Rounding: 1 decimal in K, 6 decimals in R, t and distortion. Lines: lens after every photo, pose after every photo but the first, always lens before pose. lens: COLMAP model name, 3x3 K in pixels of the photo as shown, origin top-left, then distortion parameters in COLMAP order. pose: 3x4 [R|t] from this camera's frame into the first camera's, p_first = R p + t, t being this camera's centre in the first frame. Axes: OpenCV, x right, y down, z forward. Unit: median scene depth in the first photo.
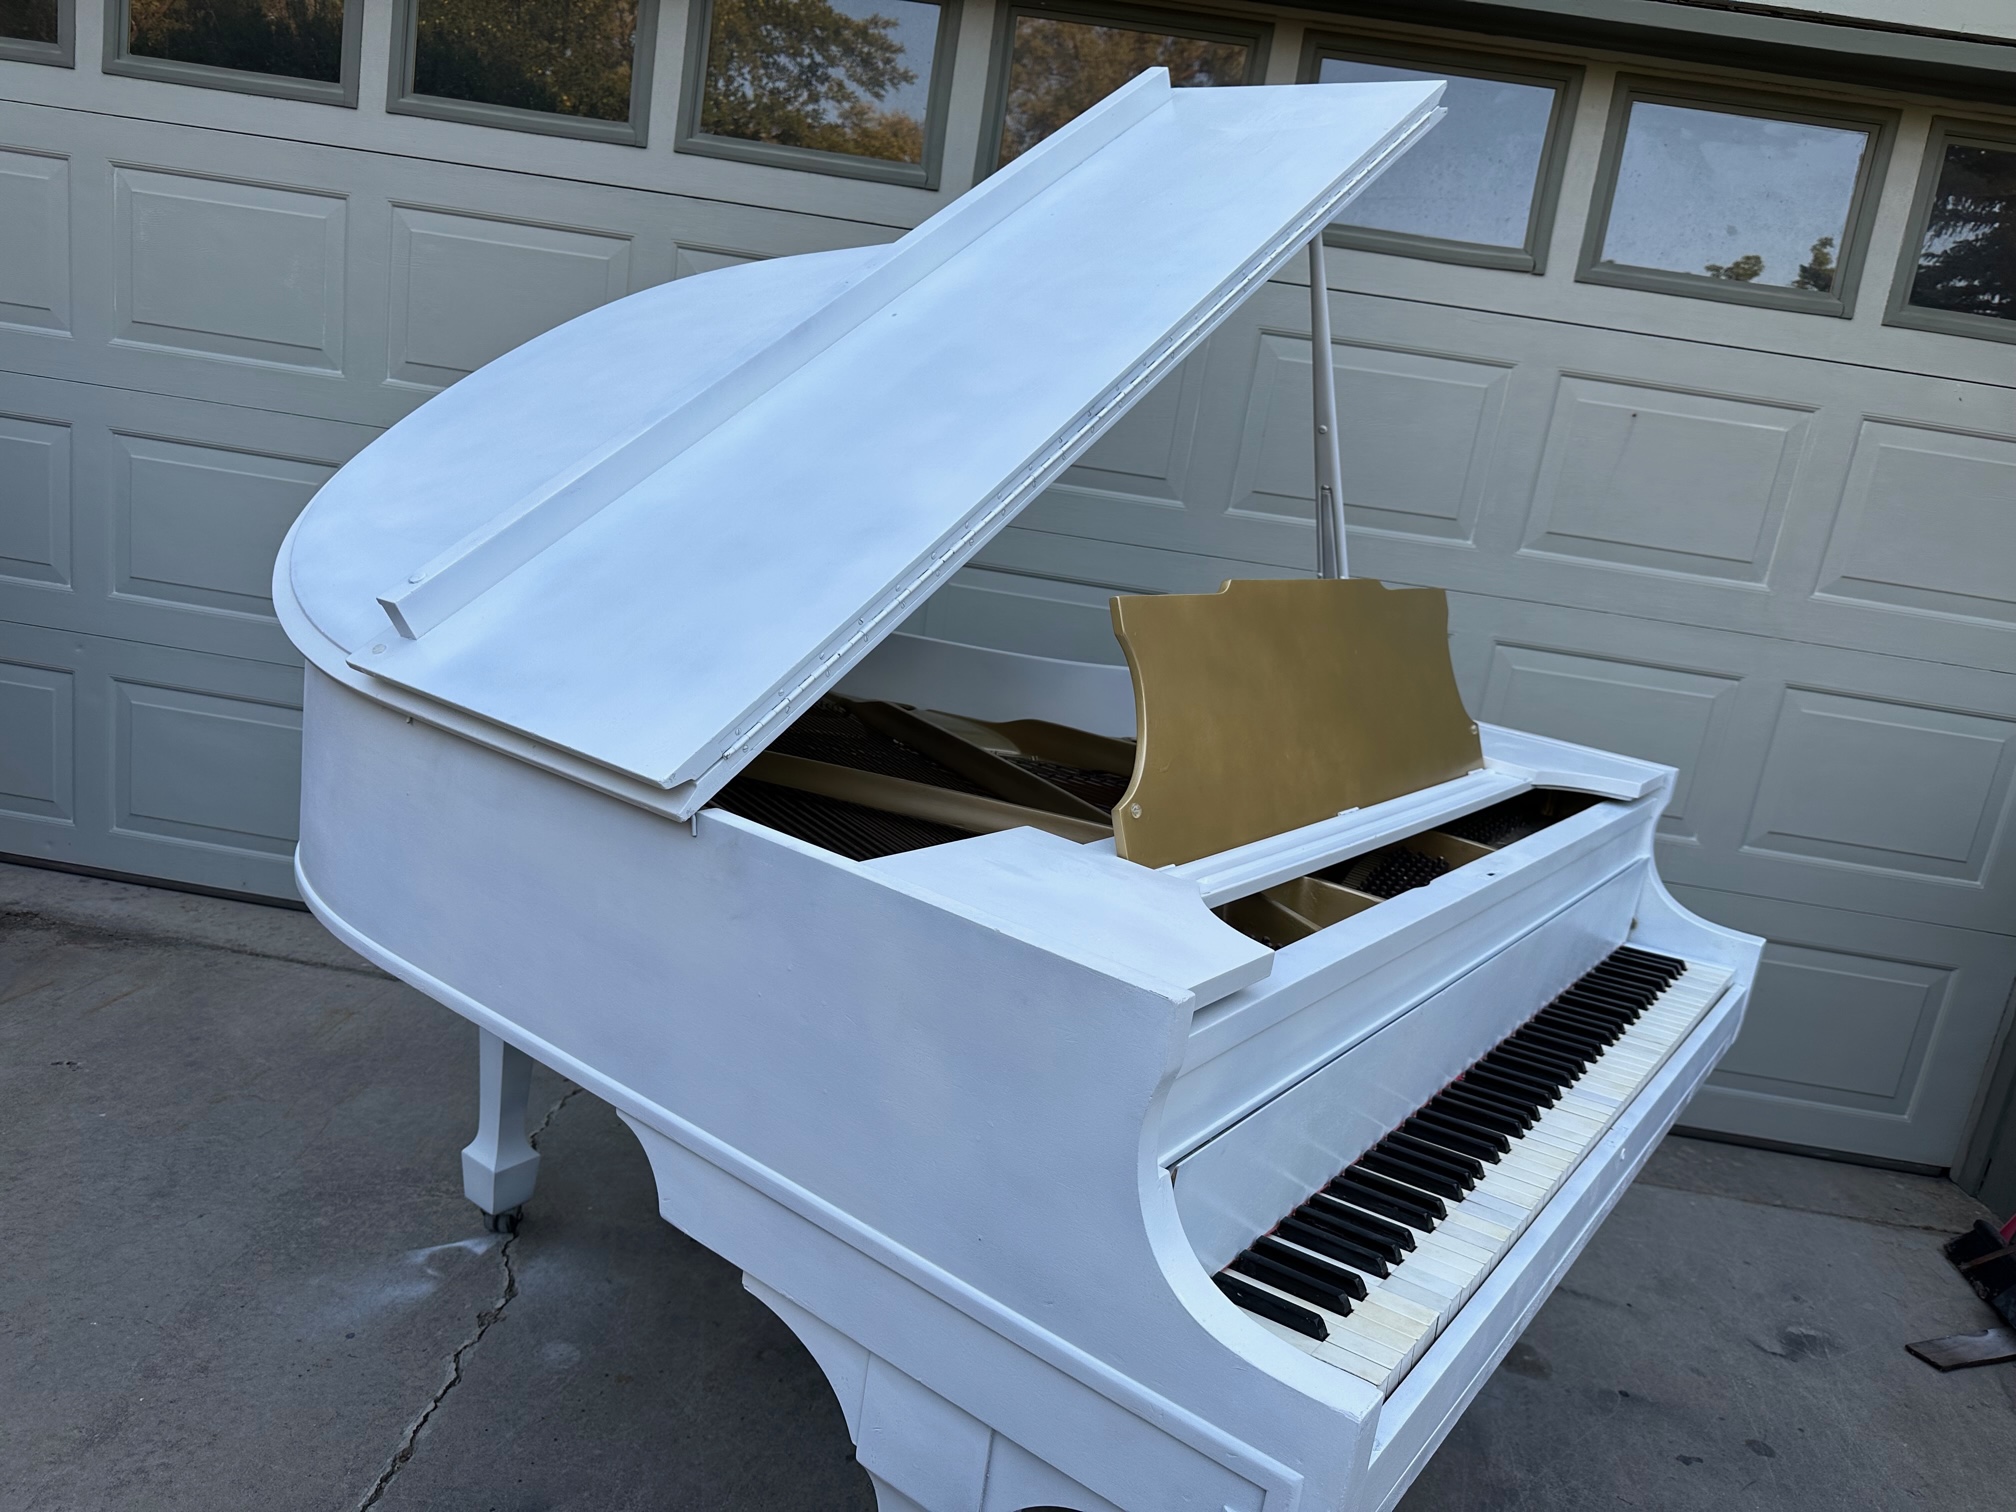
lens RADIAL K [[1435.1, 0, 1005.5], [0, 1435.1, 762.1], [0, 0, 1]] dist [-0.002059, -0.005144]
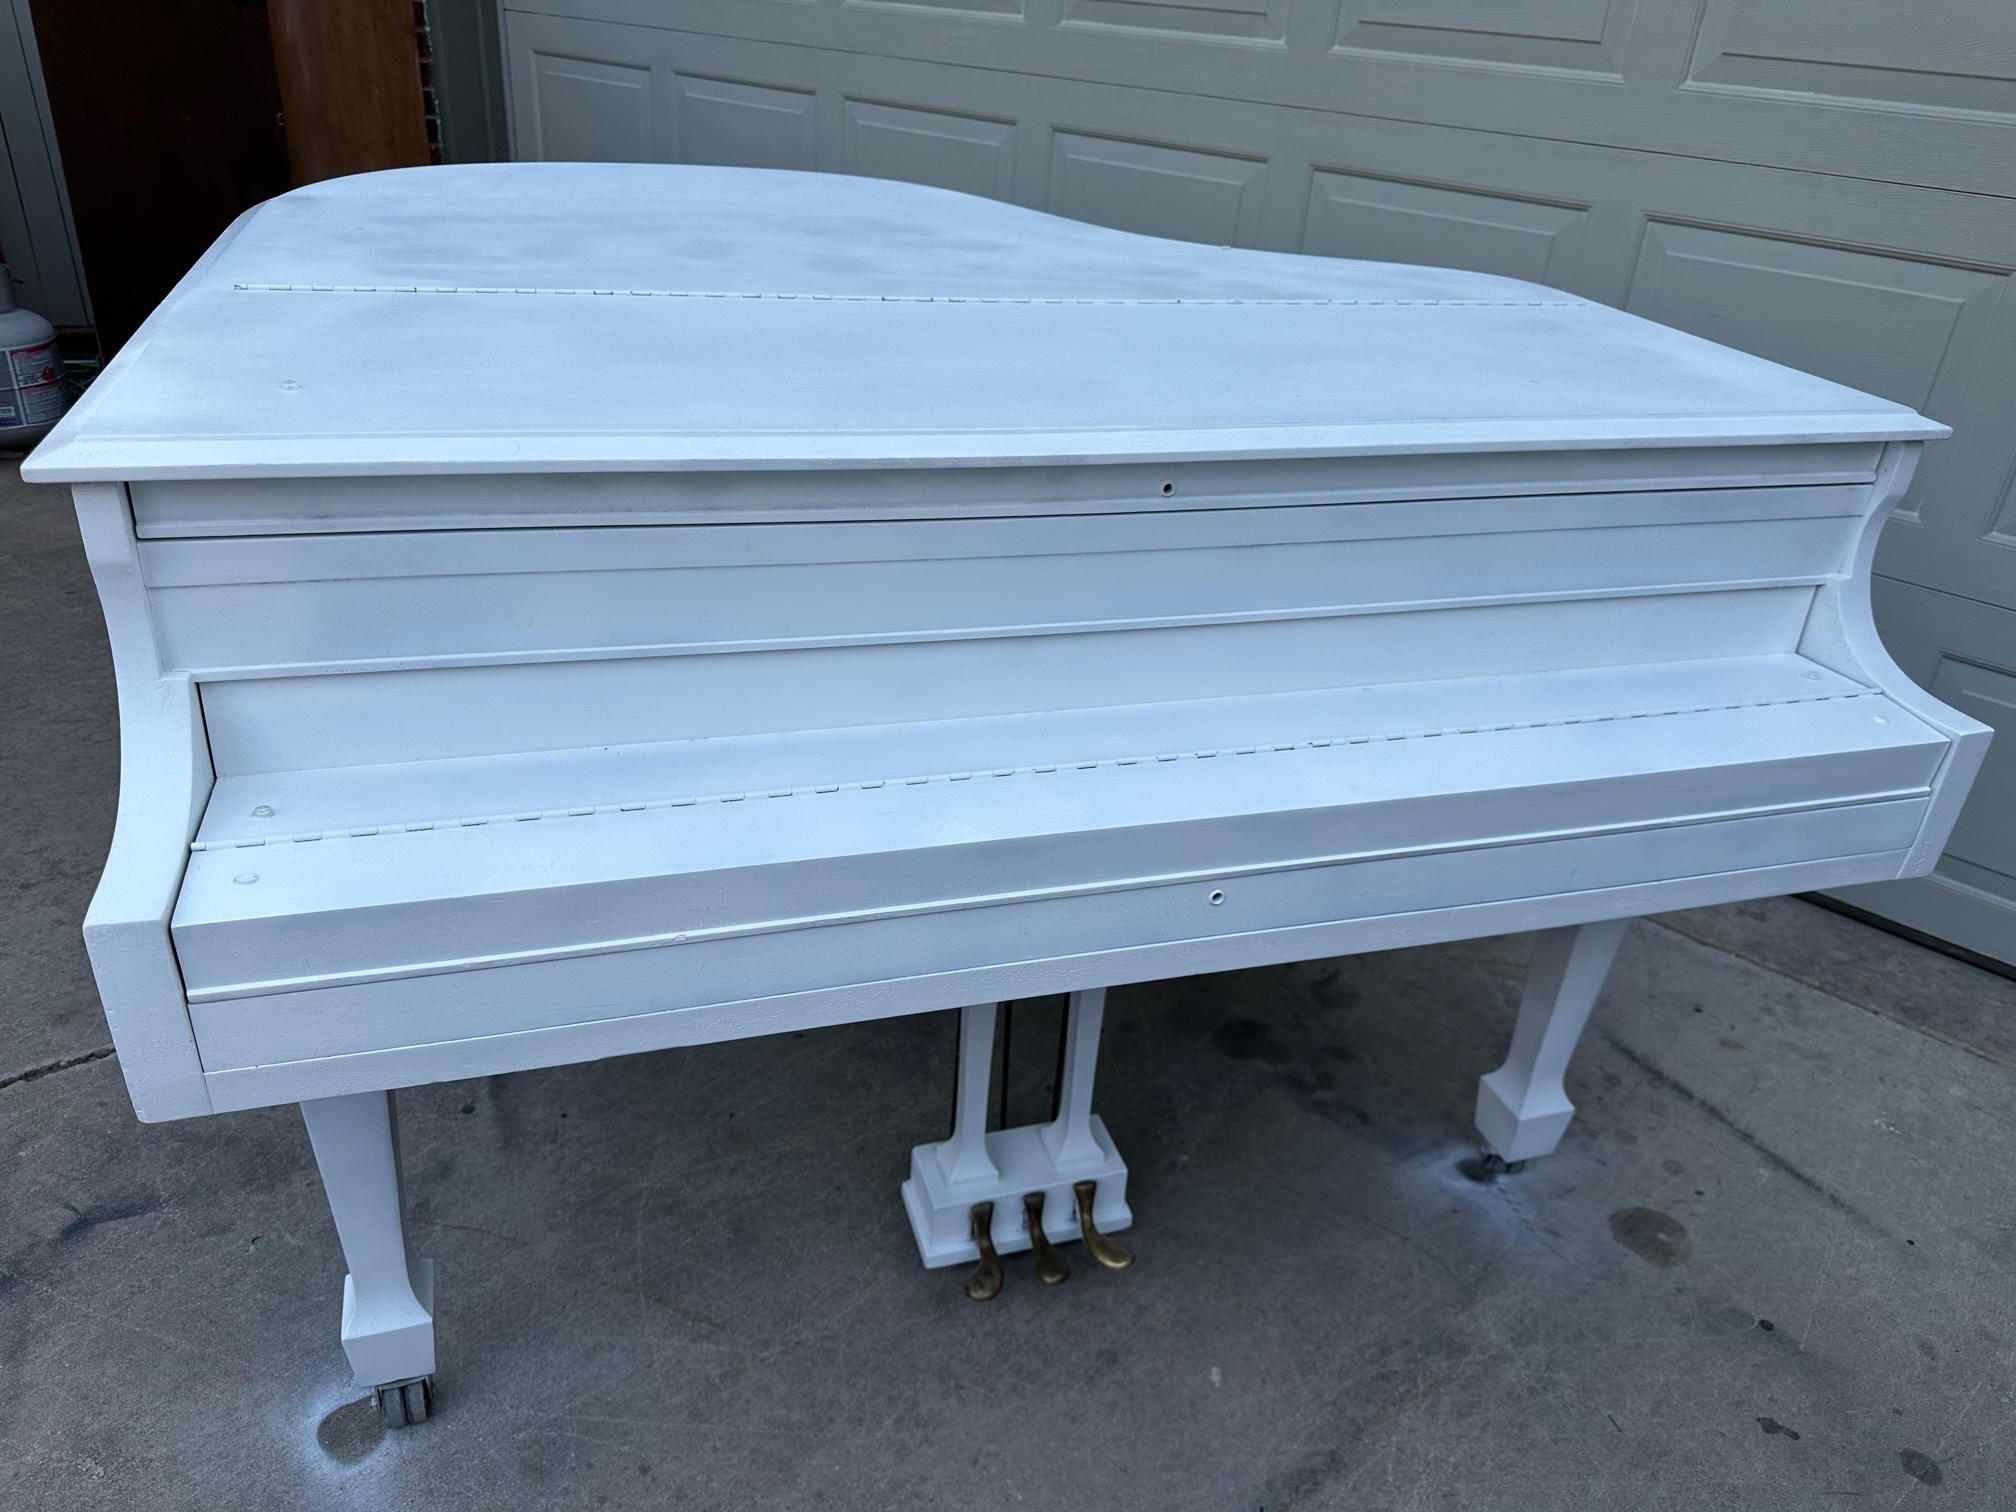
lens RADIAL K [[1435.1, 0, 1005.5], [0, 1435.1, 762.1], [0, 0, 1]] dist [-0.002059, -0.005144]
pose [[0.810090, 0.201474, -0.550602, 0.456338], [-0.088813, 0.970435, 0.224430, 0.031834], [0.579541, -0.132908, 0.804032, 0.222611]]
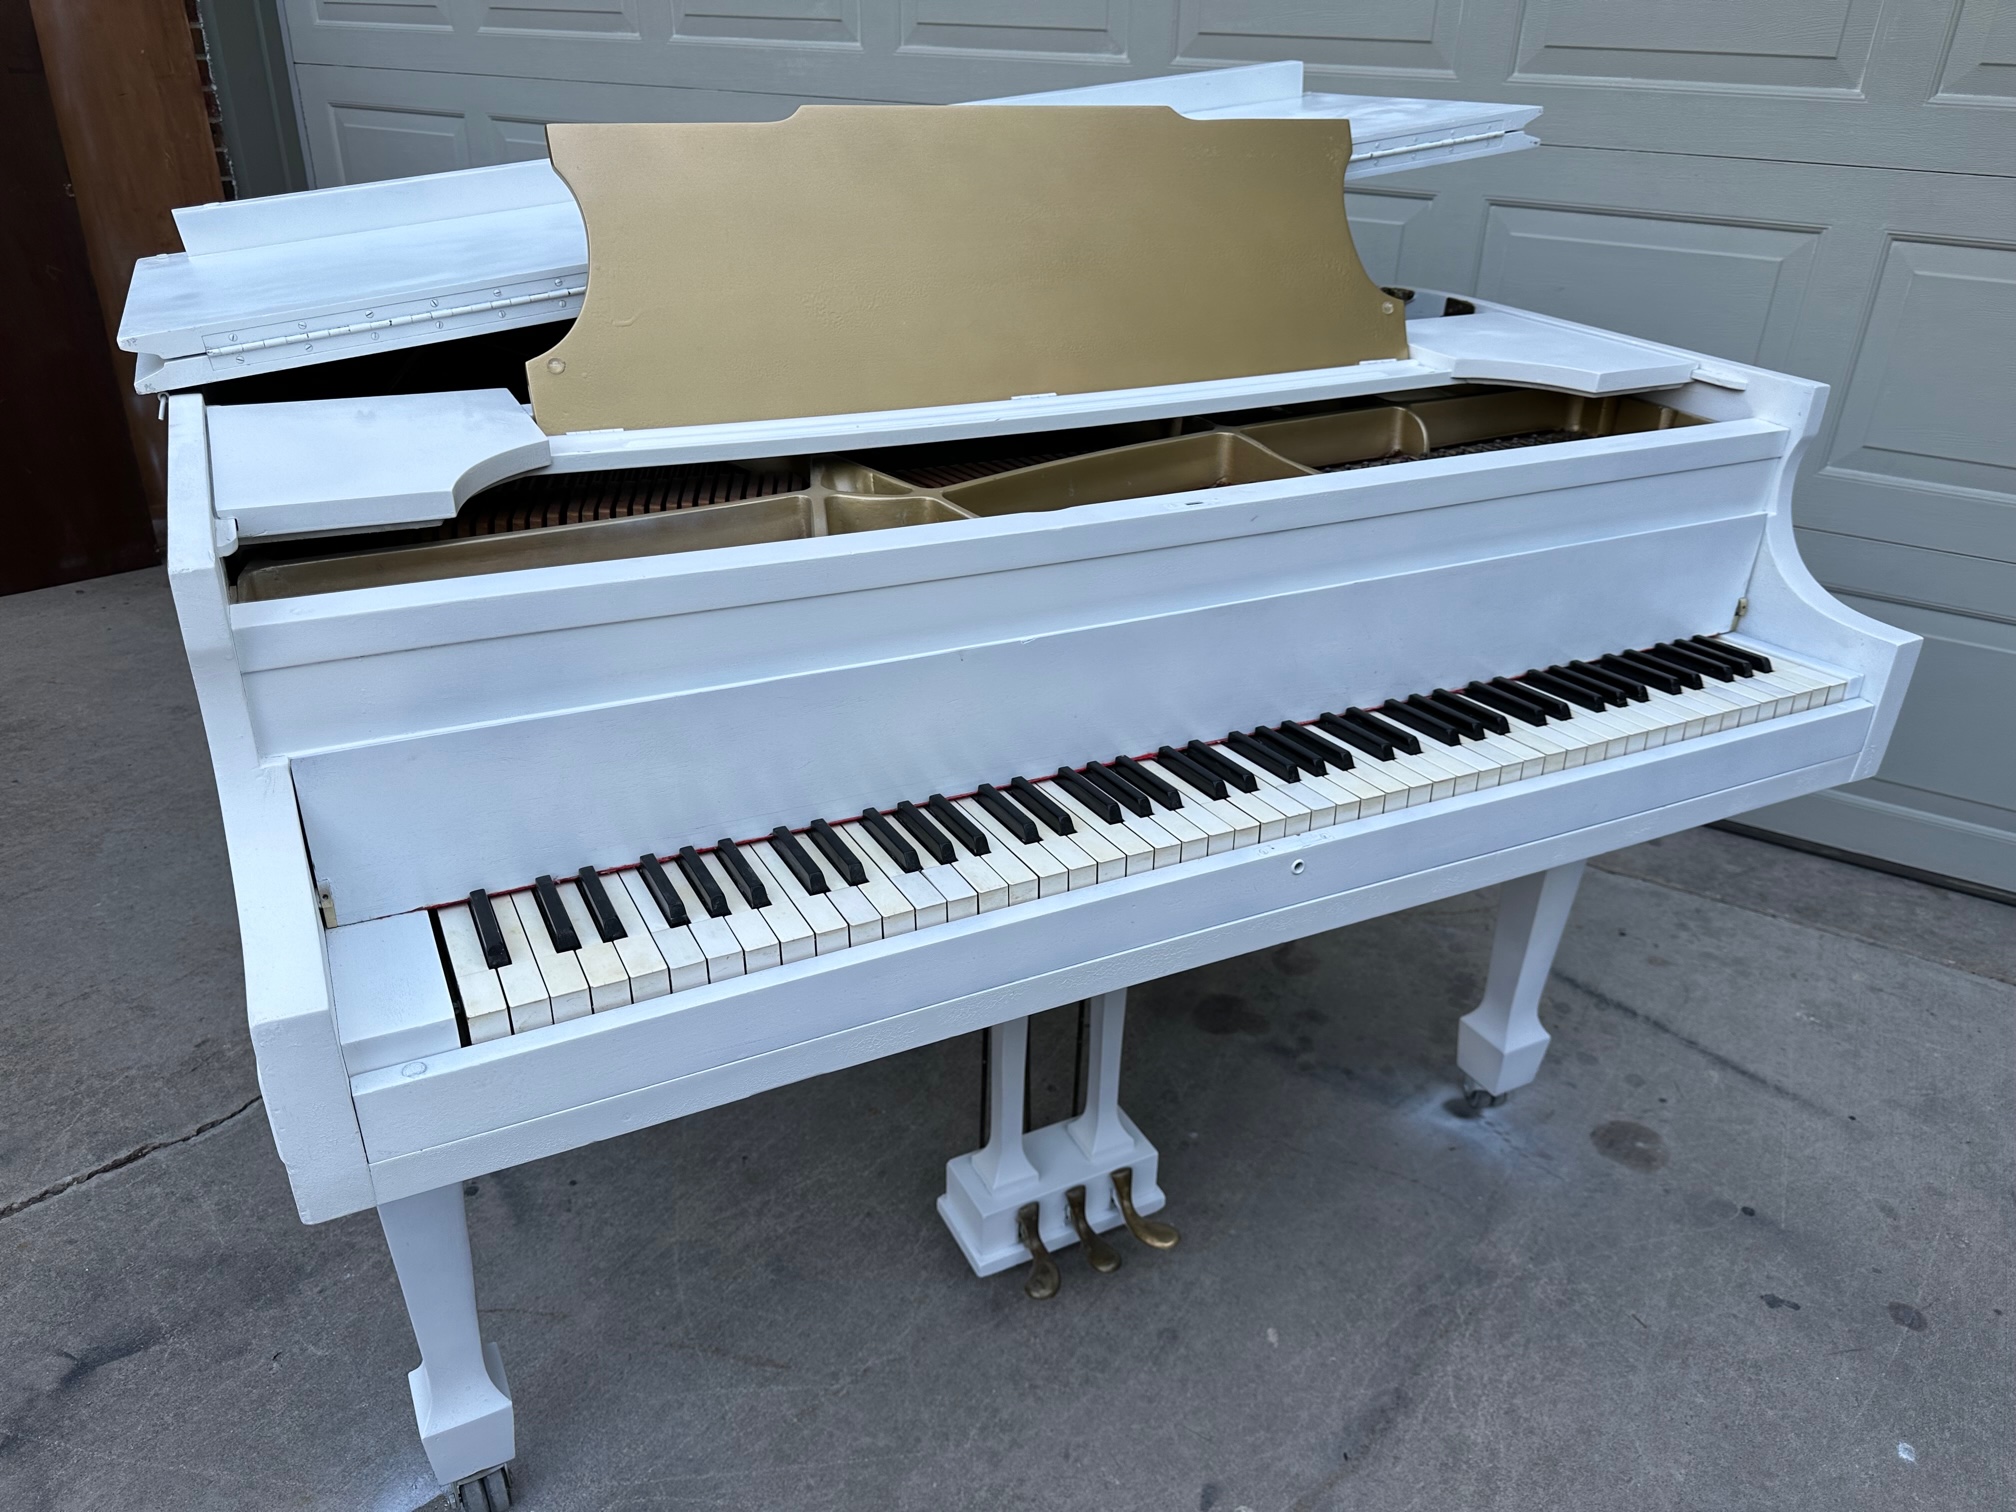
lens RADIAL K [[1435.1, 0, 1005.5], [0, 1435.1, 762.1], [0, 0, 1]] dist [-0.002059, -0.005144]
pose [[0.888546, 0.100595, -0.447623, 0.391884], [-0.006820, 0.978454, 0.206351, 0.037851], [0.458736, -0.180299, 0.870088, 0.167378]]
